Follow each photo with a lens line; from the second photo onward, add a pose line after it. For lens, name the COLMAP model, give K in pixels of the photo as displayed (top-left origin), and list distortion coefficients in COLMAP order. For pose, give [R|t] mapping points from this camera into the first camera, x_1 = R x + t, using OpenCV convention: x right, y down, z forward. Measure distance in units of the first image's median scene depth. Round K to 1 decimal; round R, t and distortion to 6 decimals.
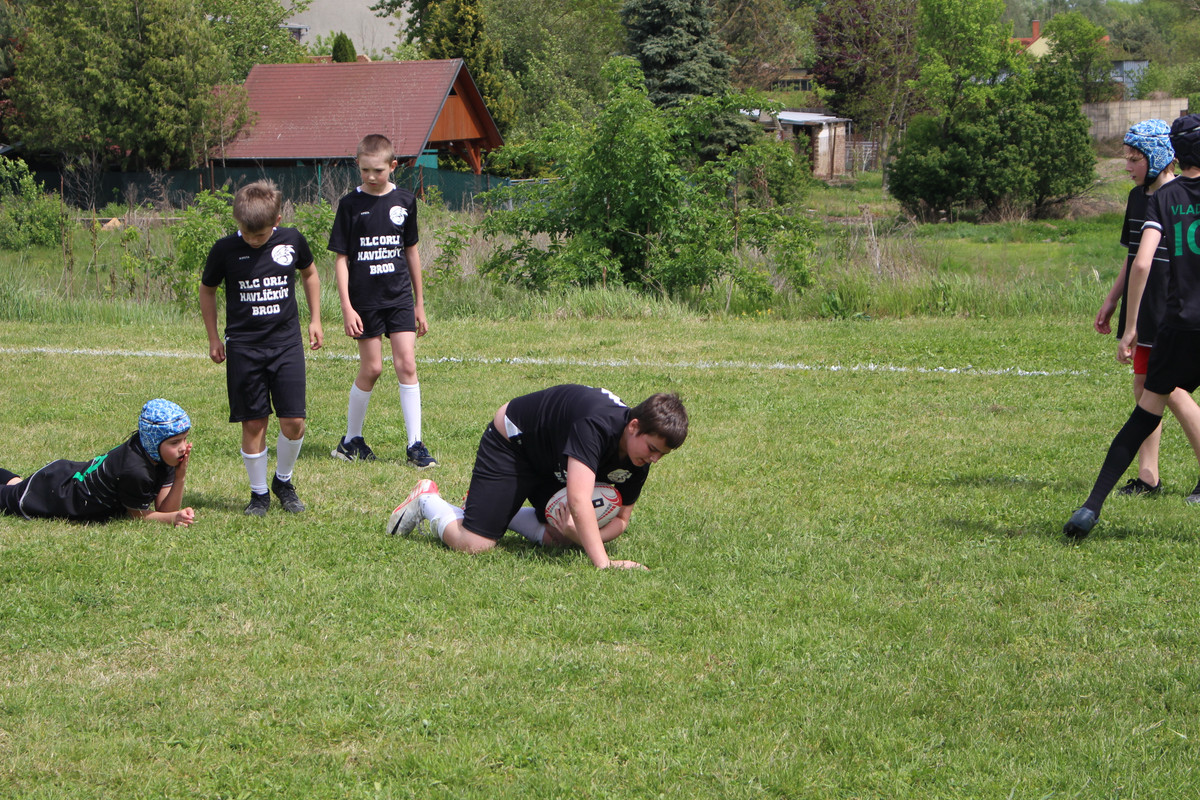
lens RADIAL K [[2882.7, 0, 570.6], [0, 2882.7, 396.5], [0, 0, 1]] dist [0.029461, 0.000000]
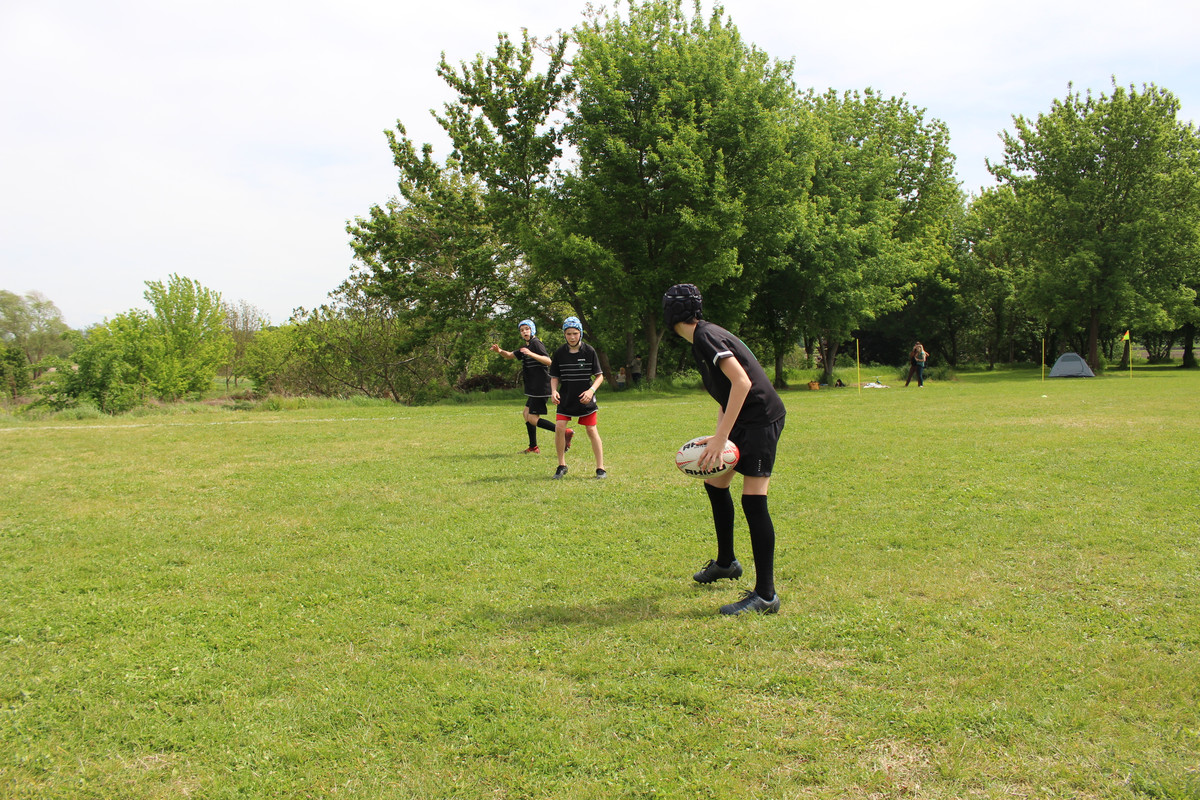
lens RADIAL K [[990.2, 0, 603.1], [0, 990.2, 398.7], [0, 0, 1]] dist [-0.158278, 0.131013]
pose [[0.670127, -0.021089, 0.741947, -0.141775], [0.074603, 0.996448, -0.039059, 0.007928], [-0.738488, 0.081526, 0.669320, 0.030230]]
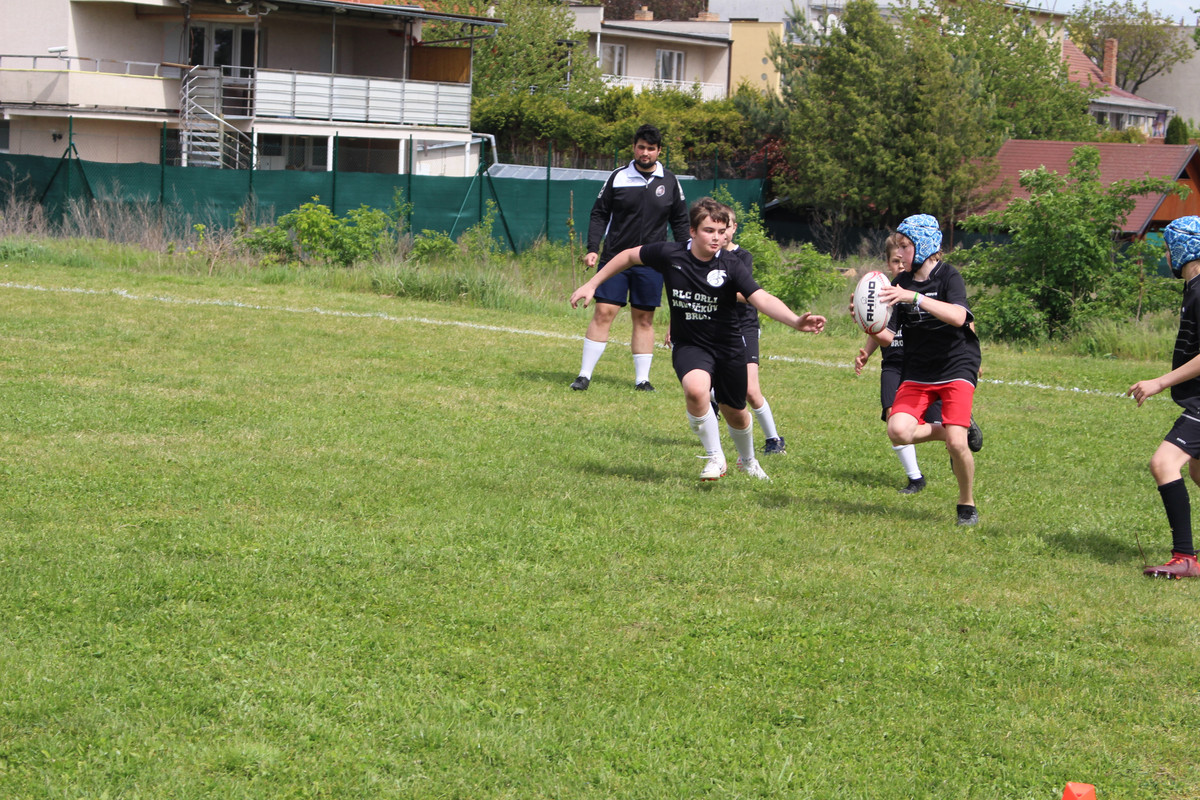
lens RADIAL K [[2882.7, 0, 597.1], [0, 2882.7, 399.7], [0, 0, 1]] dist [0.029461, 0.000000]
pose [[0.949543, 0.088045, -0.301024, 0.085004], [-0.095177, 0.995419, -0.009076, 0.007297], [0.298846, 0.037269, 0.953573, -0.080923]]
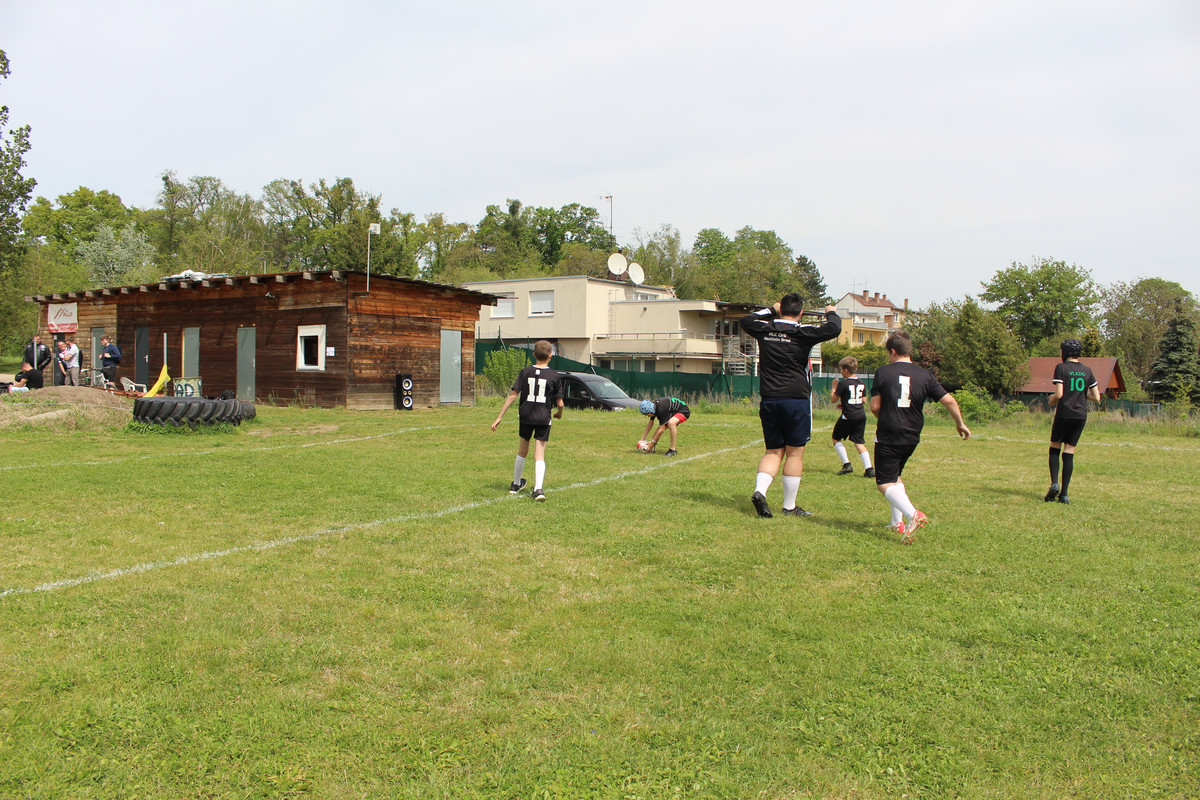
lens RADIAL K [[990.2, 0, 597.6], [0, 990.2, 407.8], [0, 0, 1]] dist [-0.158278, 0.131013]
pose [[0.922191, 0.046155, -0.383971, -0.146966], [-0.071559, 0.996073, -0.052131, 0.007704], [0.380057, 0.075551, 0.921872, 0.030441]]
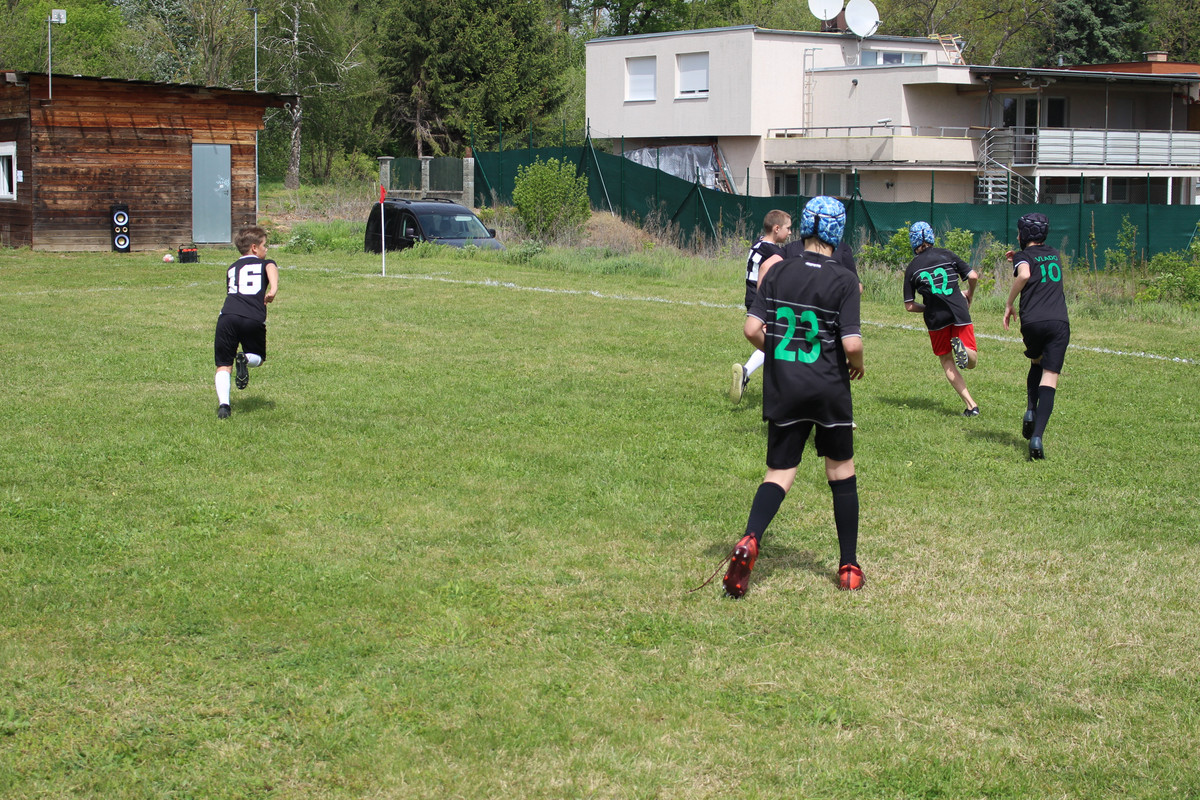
lens RADIAL K [[2136.8, 0, 596.1], [0, 2136.8, 401.0], [0, 0, 1]] dist [-0.011976, 0.000000]
pose [[0.728936, 0.096309, -0.677773, 0.190681], [-0.093398, 0.994788, 0.040907, -0.001652], [0.678180, 0.033484, 0.734132, -0.015833]]
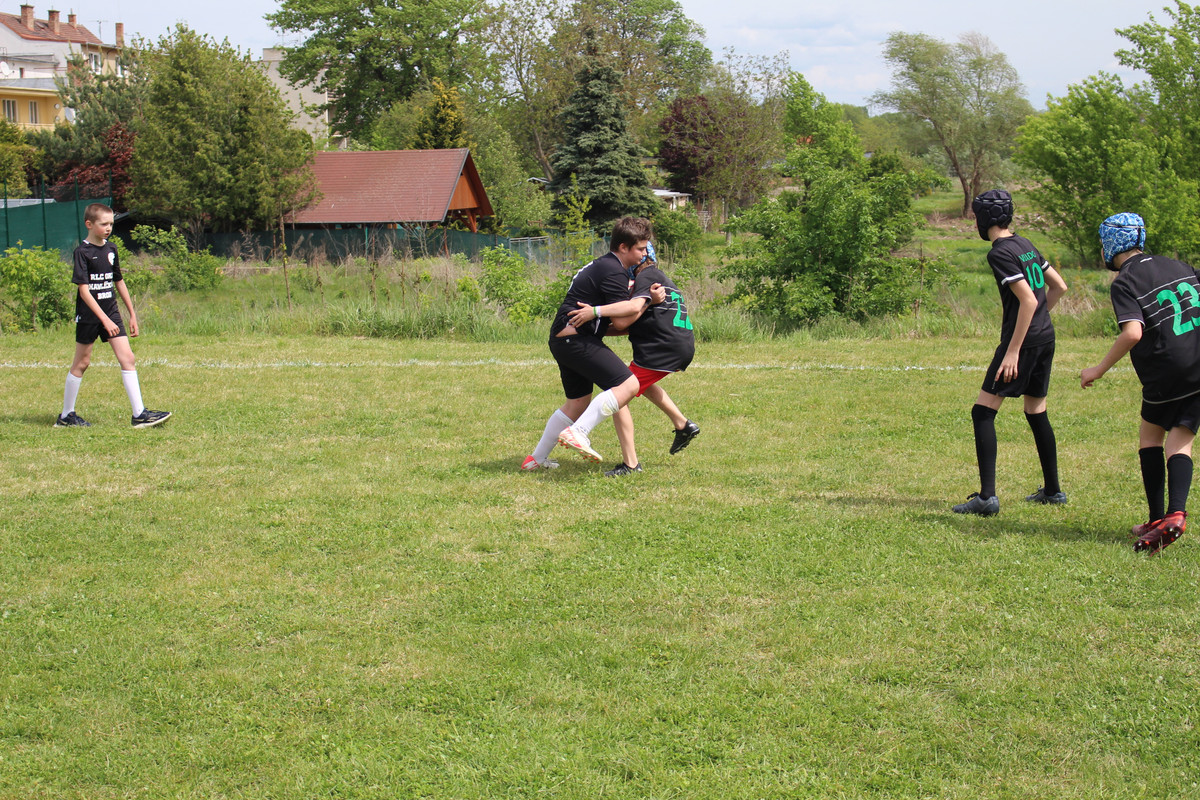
lens RADIAL K [[2136.8, 0, 589.9], [0, 2136.8, 401.4], [0, 0, 1]] dist [-0.011976, 0.000000]
pose [[0.995343, -0.007846, 0.096077, -0.083040], [0.007808, 0.999969, 0.000769, -0.000175], [-0.096080, -0.000015, 0.995374, 0.011202]]
